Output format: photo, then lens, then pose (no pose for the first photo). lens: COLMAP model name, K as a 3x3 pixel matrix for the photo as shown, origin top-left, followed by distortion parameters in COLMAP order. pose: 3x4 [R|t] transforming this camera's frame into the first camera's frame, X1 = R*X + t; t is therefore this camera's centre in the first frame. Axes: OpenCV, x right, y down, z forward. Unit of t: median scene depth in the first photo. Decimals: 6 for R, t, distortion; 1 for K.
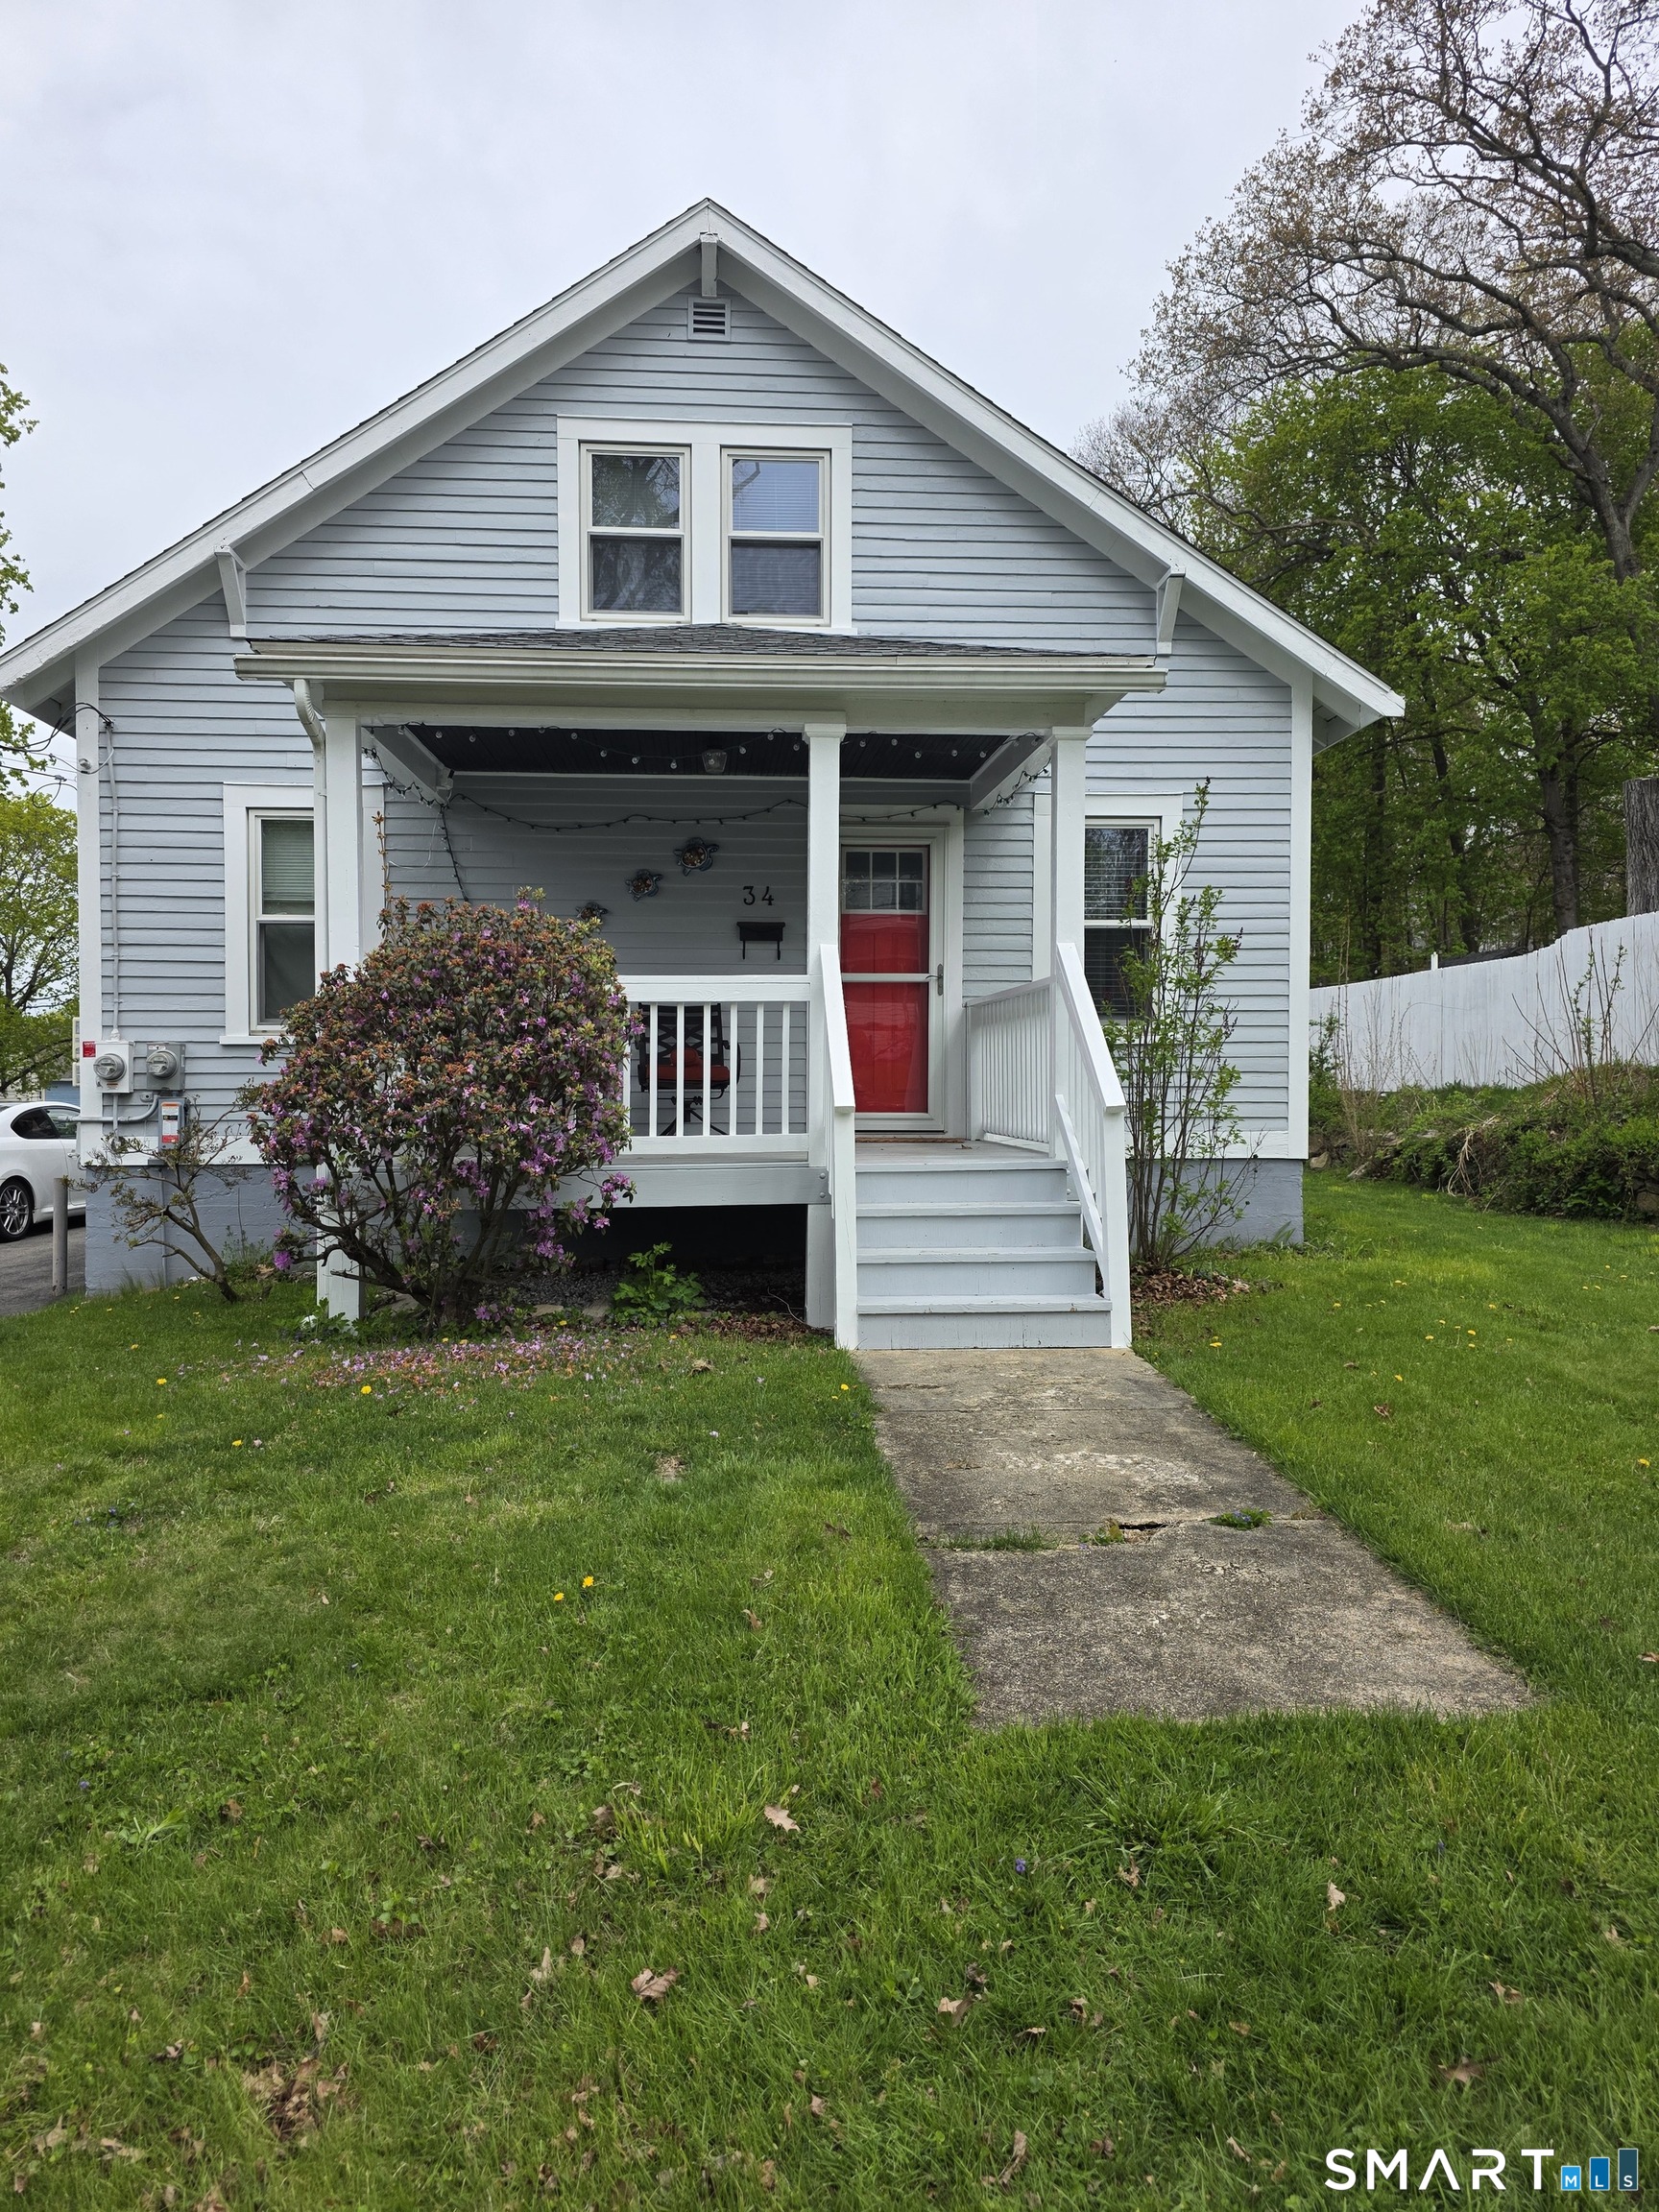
lens RADIAL K [[1503.5, 0, 829.2], [0, 1503.5, 1080.2], [0, 0, 1]] dist [0.052017, -0.003632]
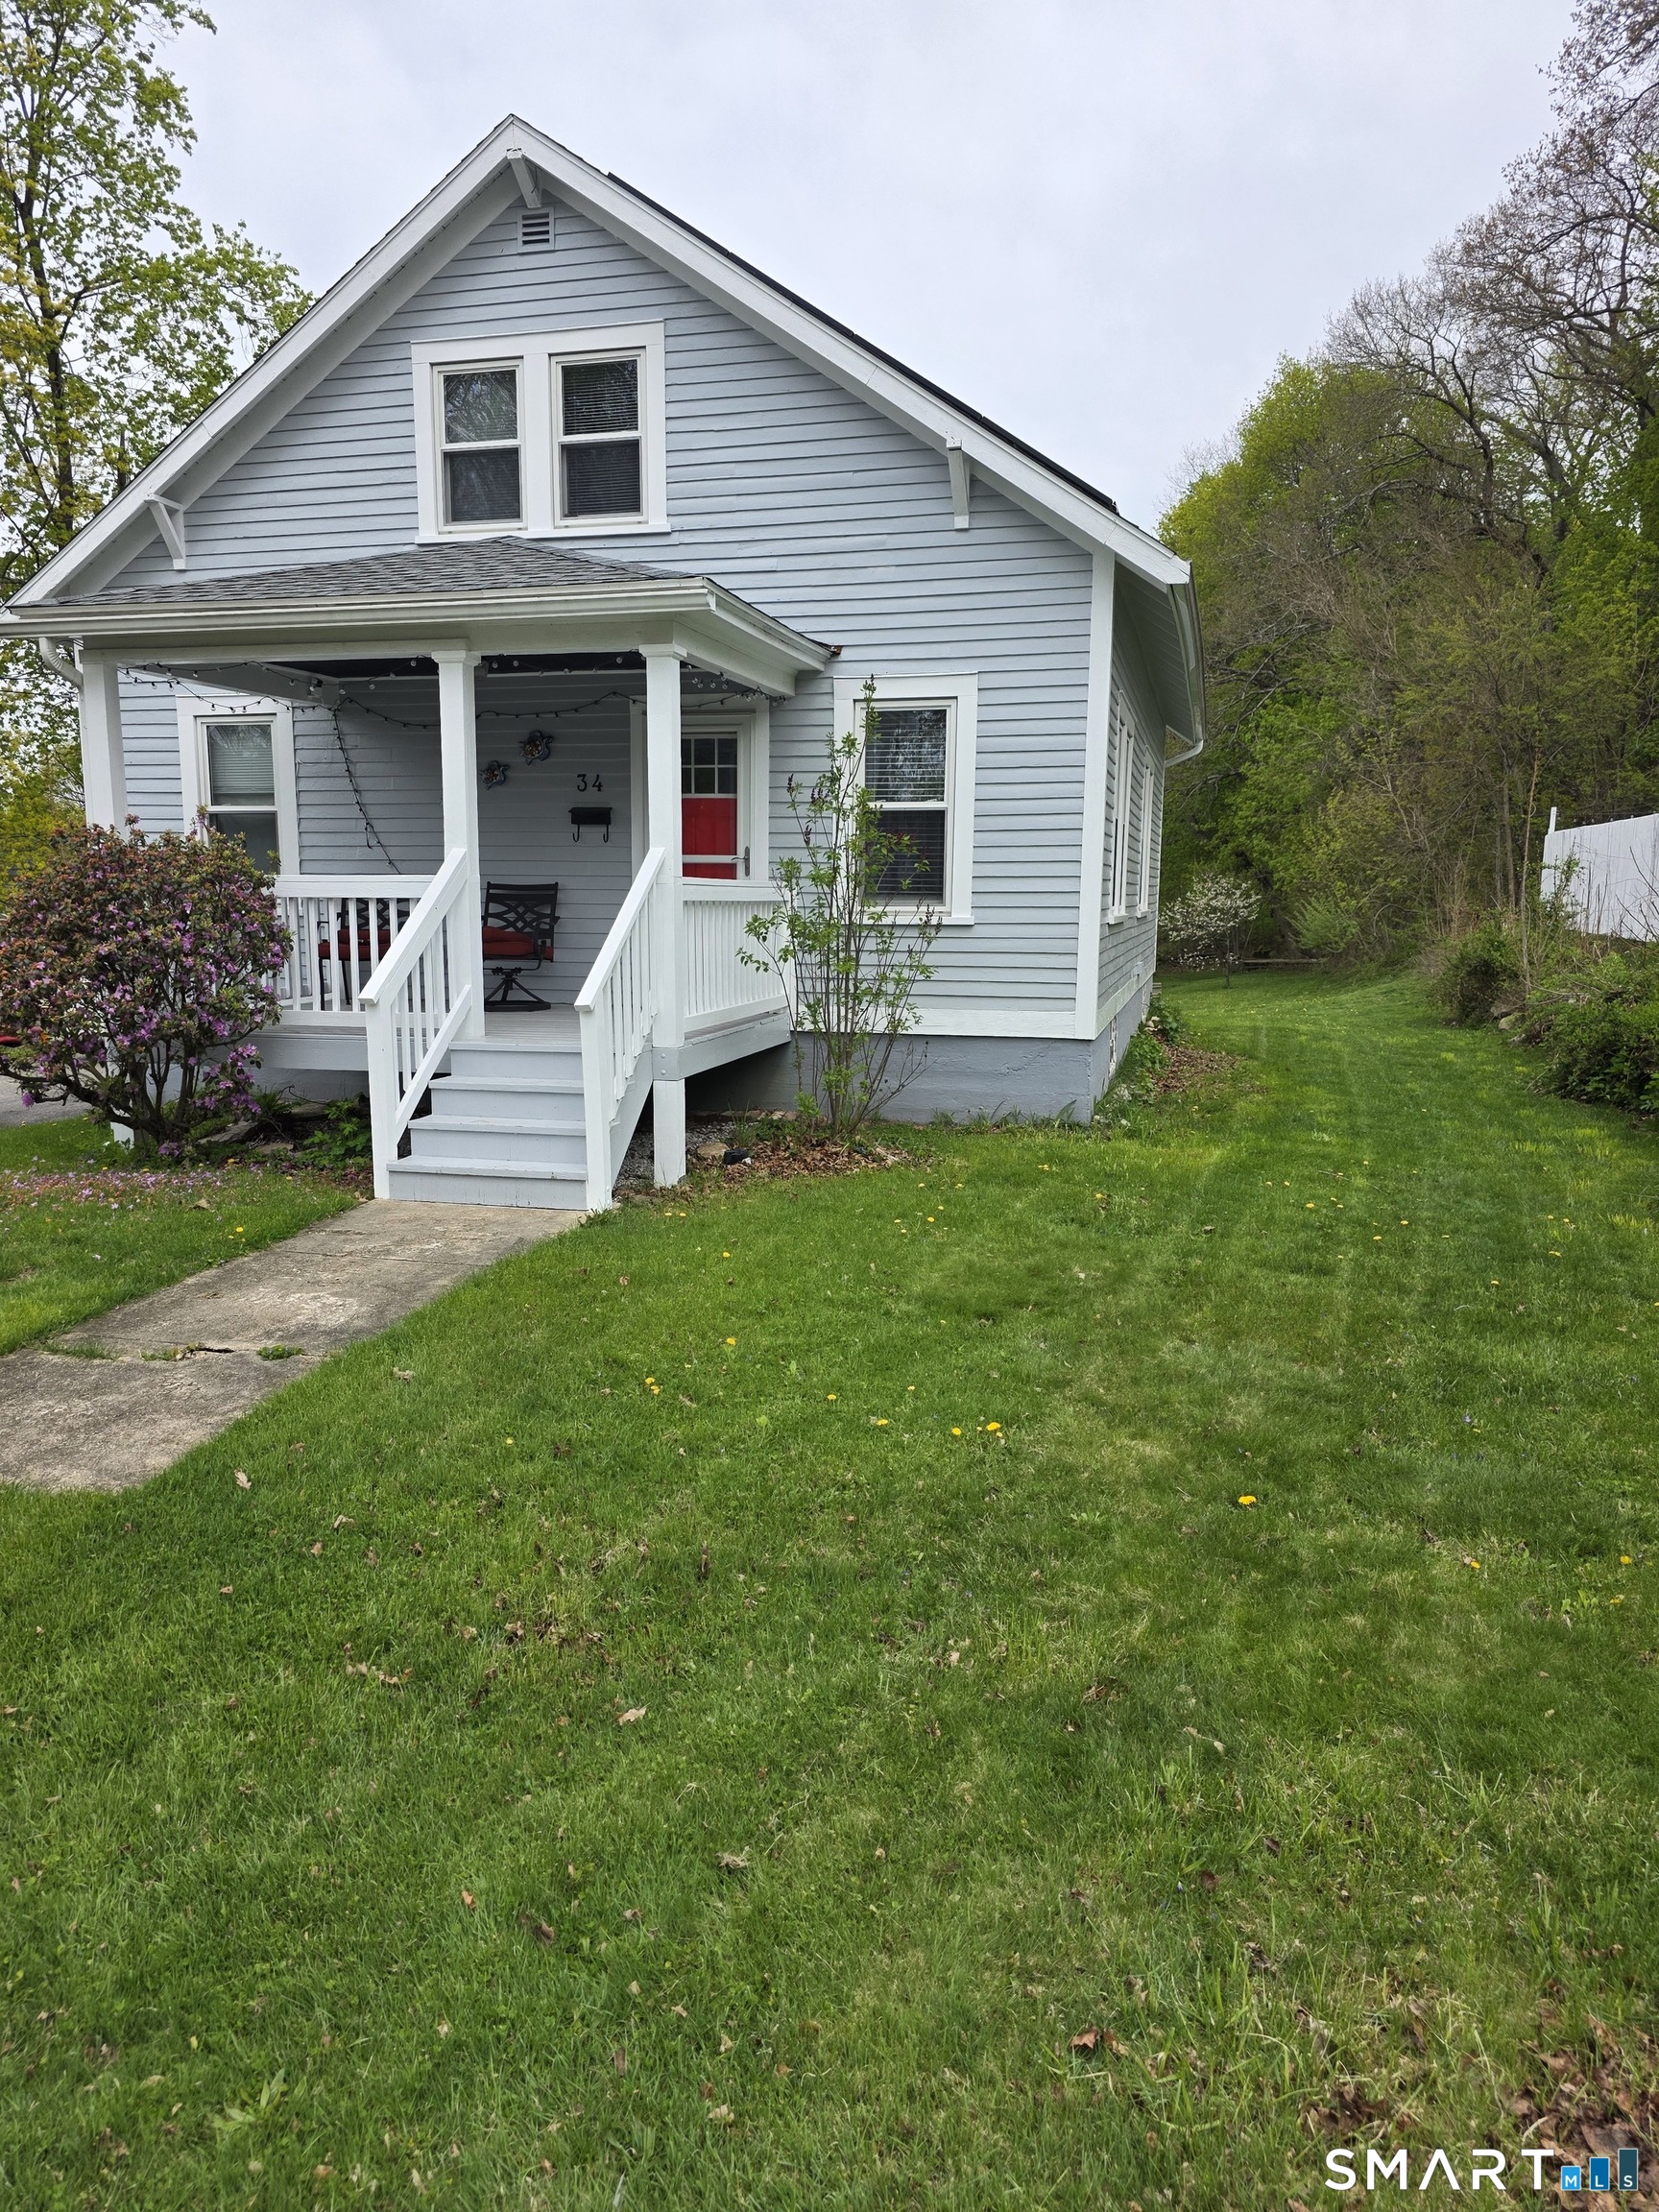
lens RADIAL K [[1513.1, 0, 818.8], [0, 1513.1, 1105.6], [0, 0, 1]] dist [0.031313, 0.001534]
pose [[0.947508, 0.051991, -0.315477, 0.479437], [-0.009070, 0.990665, 0.136020, -0.042055], [0.319604, -0.126019, 0.939134, -0.015768]]
